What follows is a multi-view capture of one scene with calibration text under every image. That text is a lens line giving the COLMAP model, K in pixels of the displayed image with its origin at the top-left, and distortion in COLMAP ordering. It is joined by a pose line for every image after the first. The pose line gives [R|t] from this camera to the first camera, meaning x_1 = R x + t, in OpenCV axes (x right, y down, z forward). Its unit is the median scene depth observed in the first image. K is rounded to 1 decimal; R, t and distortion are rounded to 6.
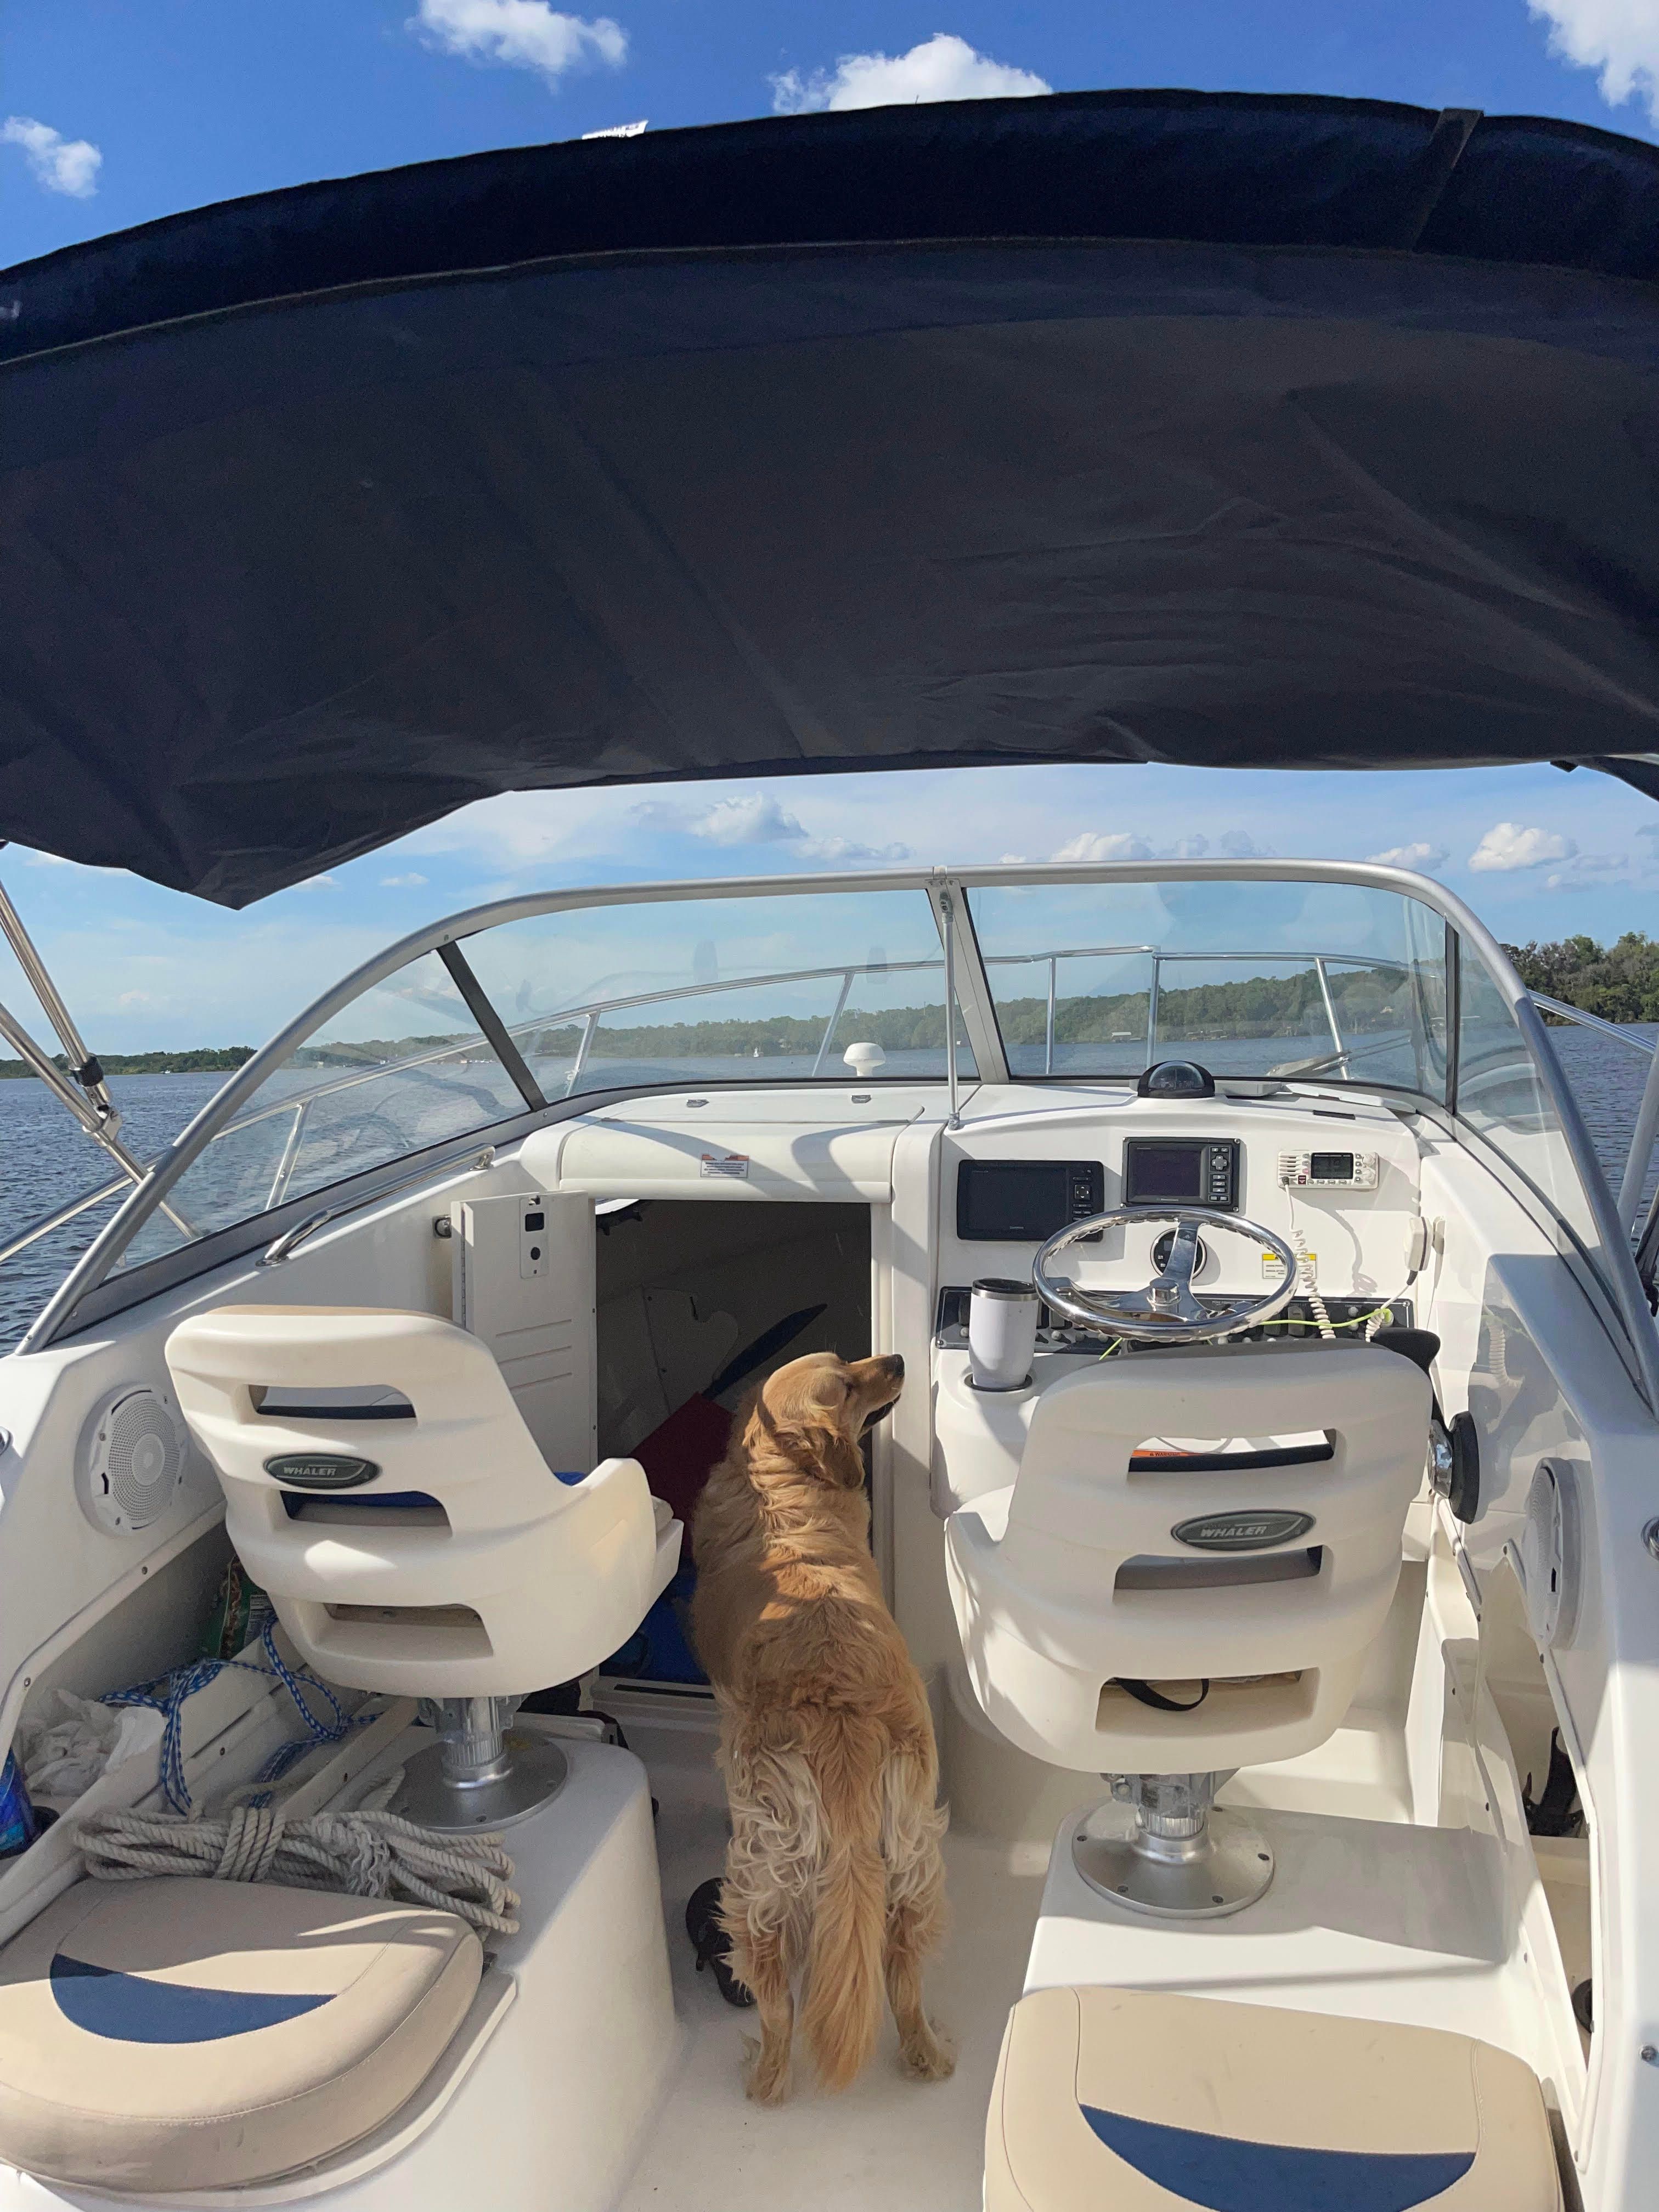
lens RADIAL K [[1665.7, 0, 852.1], [0, 1665.7, 1138.1], [0, 0, 1]] dist [0.026045, -0.003596]
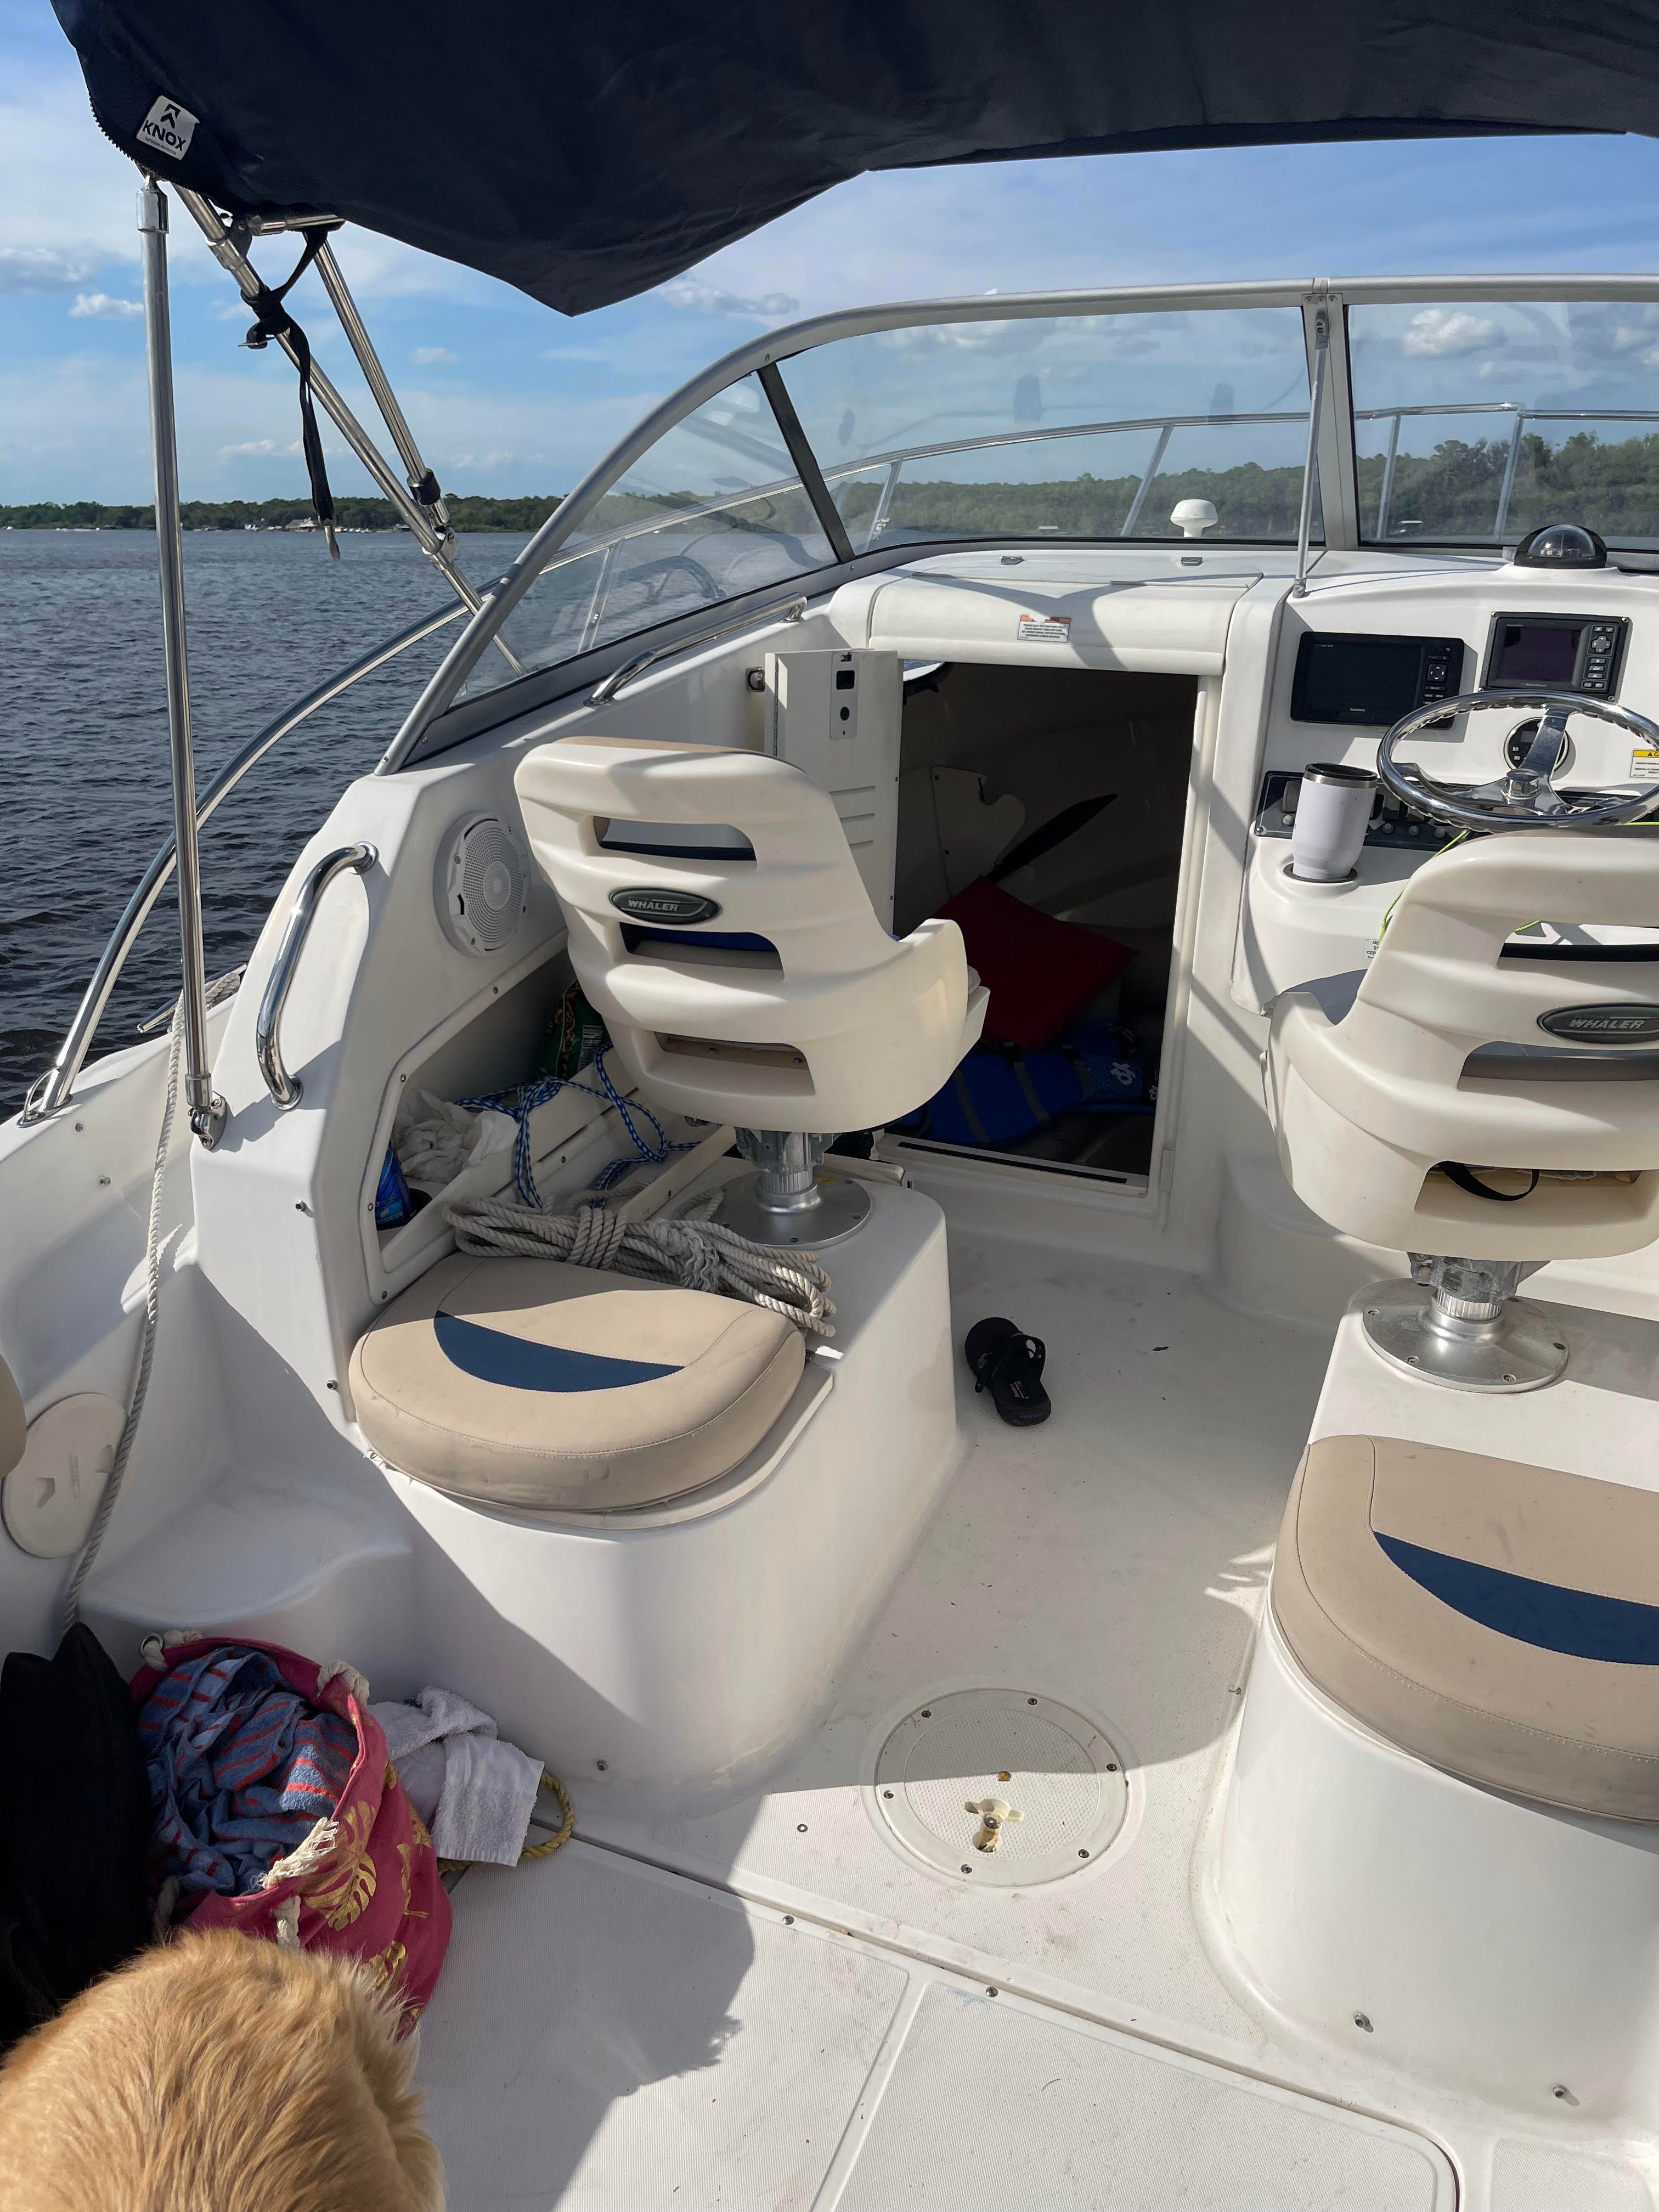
lens RADIAL K [[1668.0, 0, 833.0], [0, 1668.0, 1115.6], [0, 0, 1]] dist [0.020926, -0.011940]
pose [[0.986516, 0.082163, -0.141546, -0.050251], [-0.039419, 0.958679, 0.281747, 0.025447], [0.158847, -0.272368, 0.948991, 0.007406]]
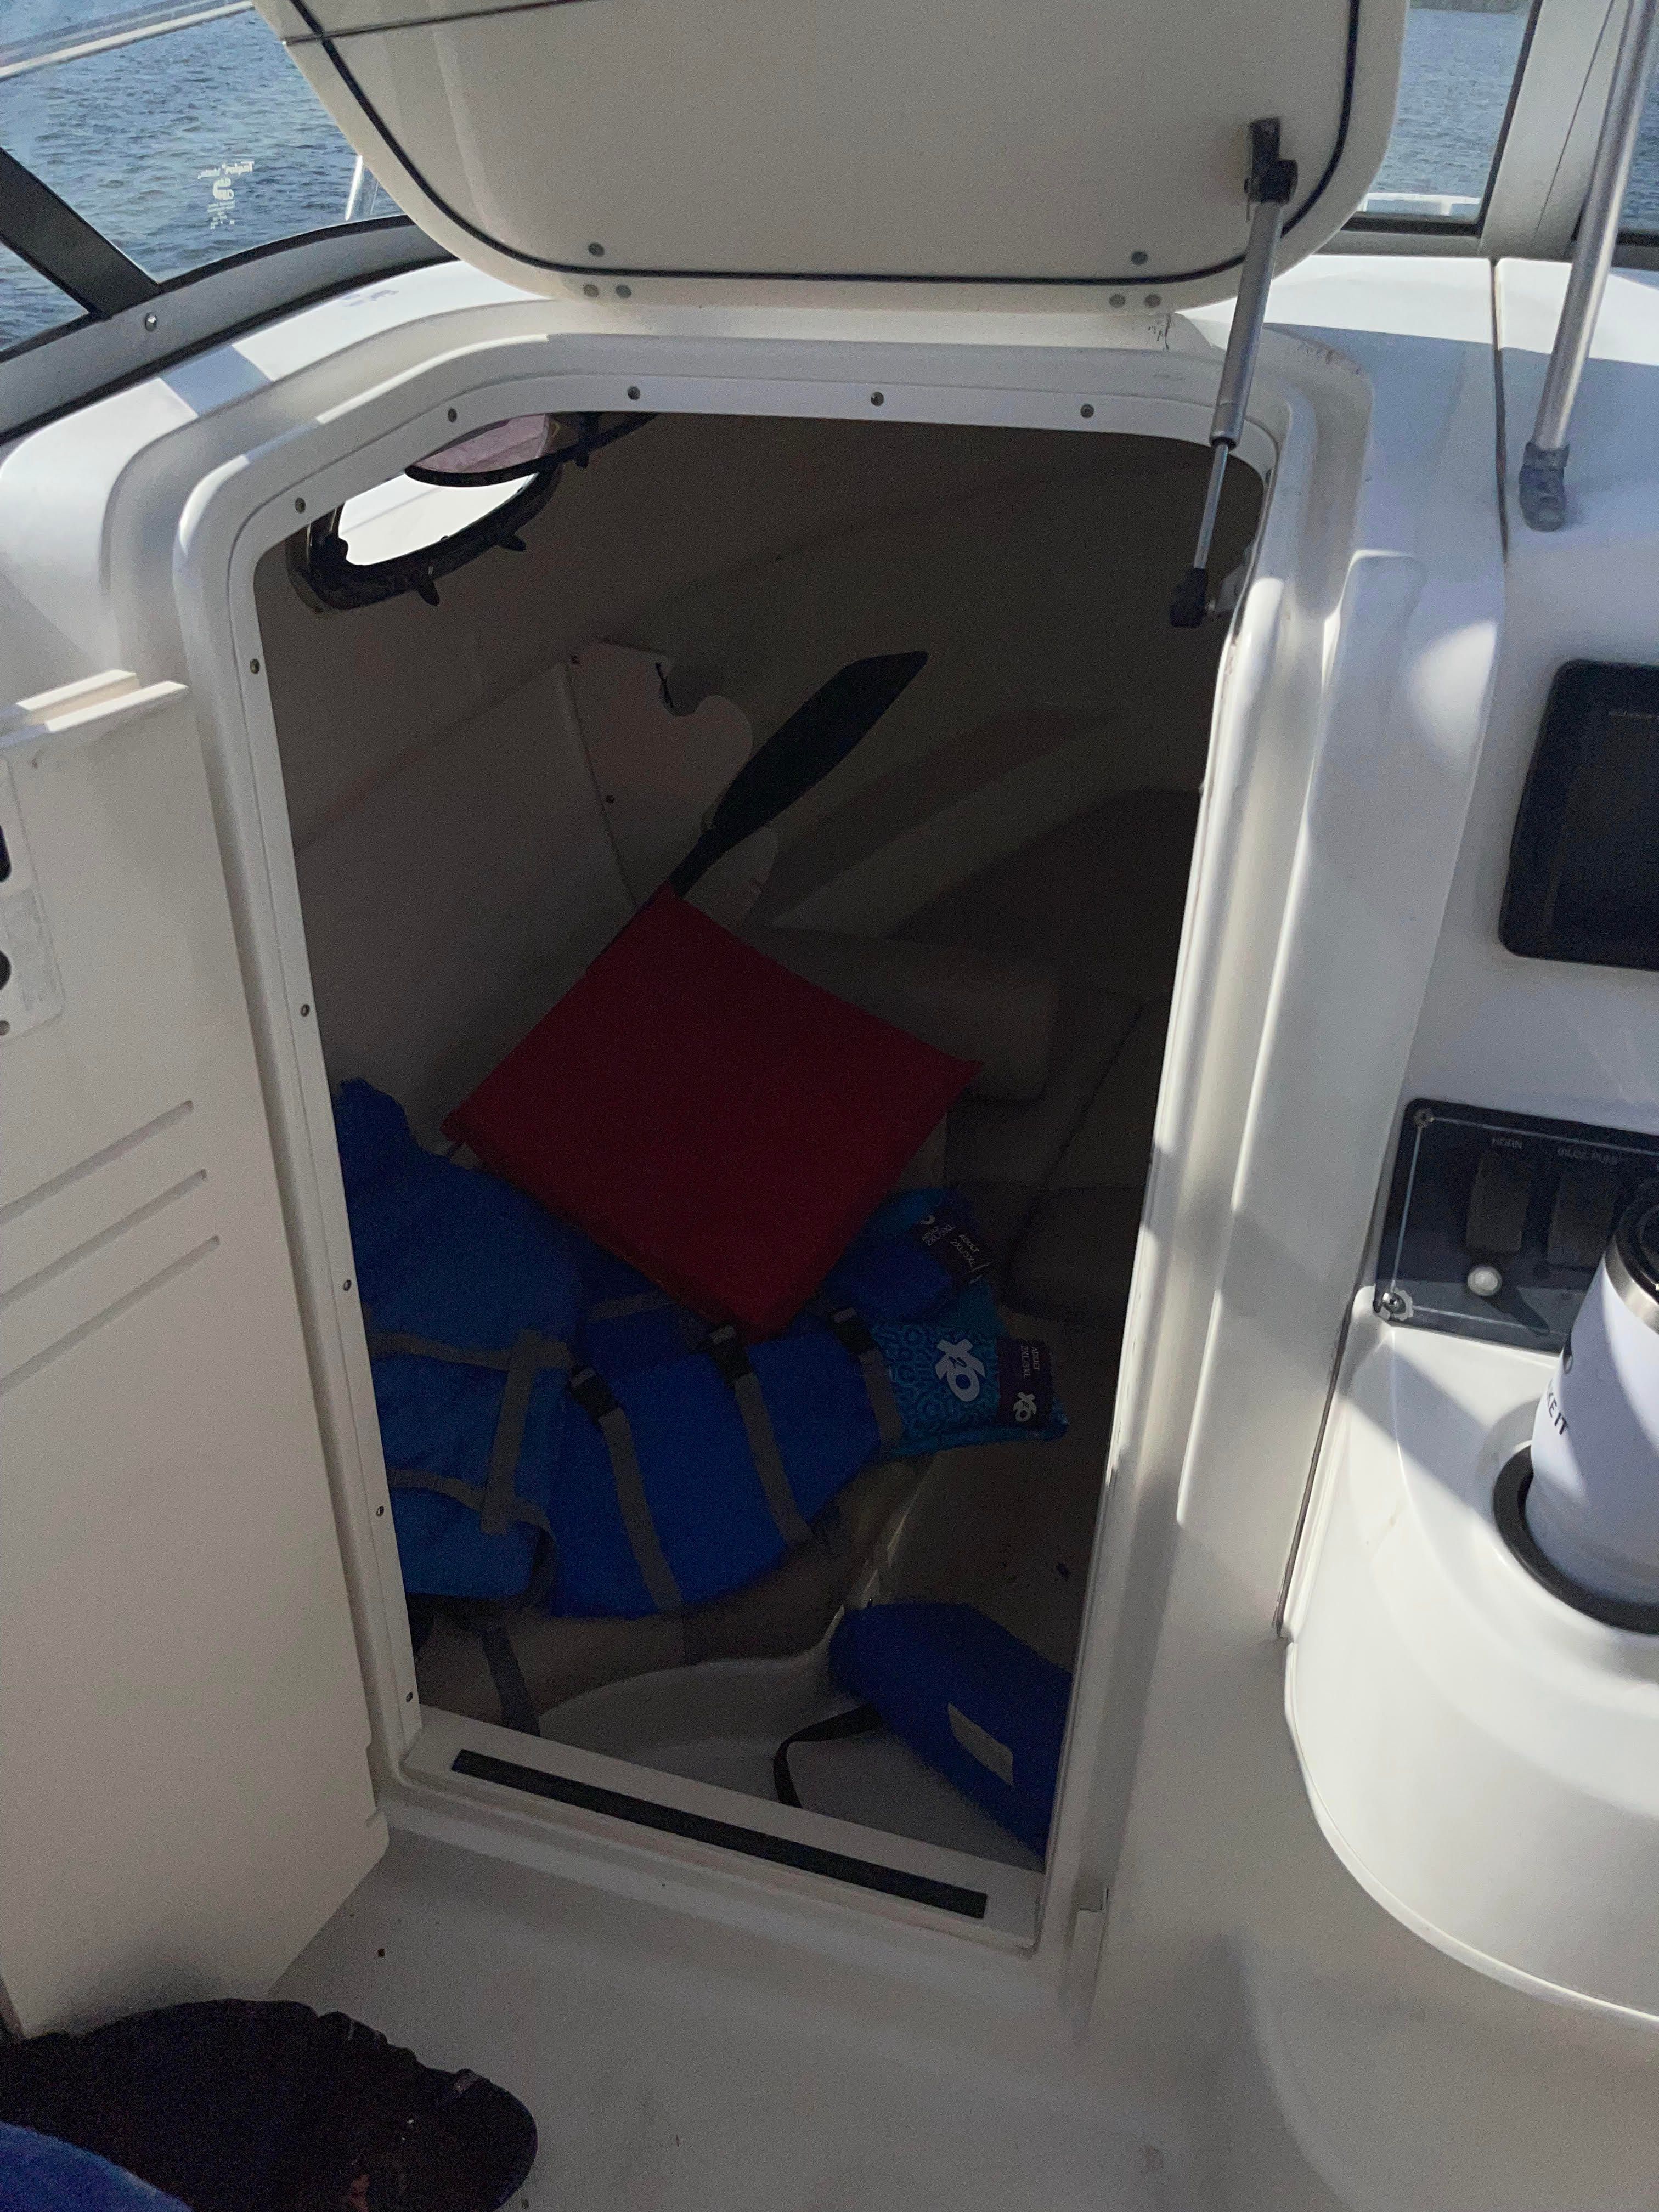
lens RADIAL K [[1680.3, 0, 829.5], [0, 1680.3, 1106.0], [0, 0, 1]] dist [0.009903, 0.002089]
pose [[0.998626, 0.048733, -0.019265, -0.057860], [-0.032704, 0.866836, 0.497519, -0.072838], [0.040945, -0.496206, 0.867239, 0.952724]]
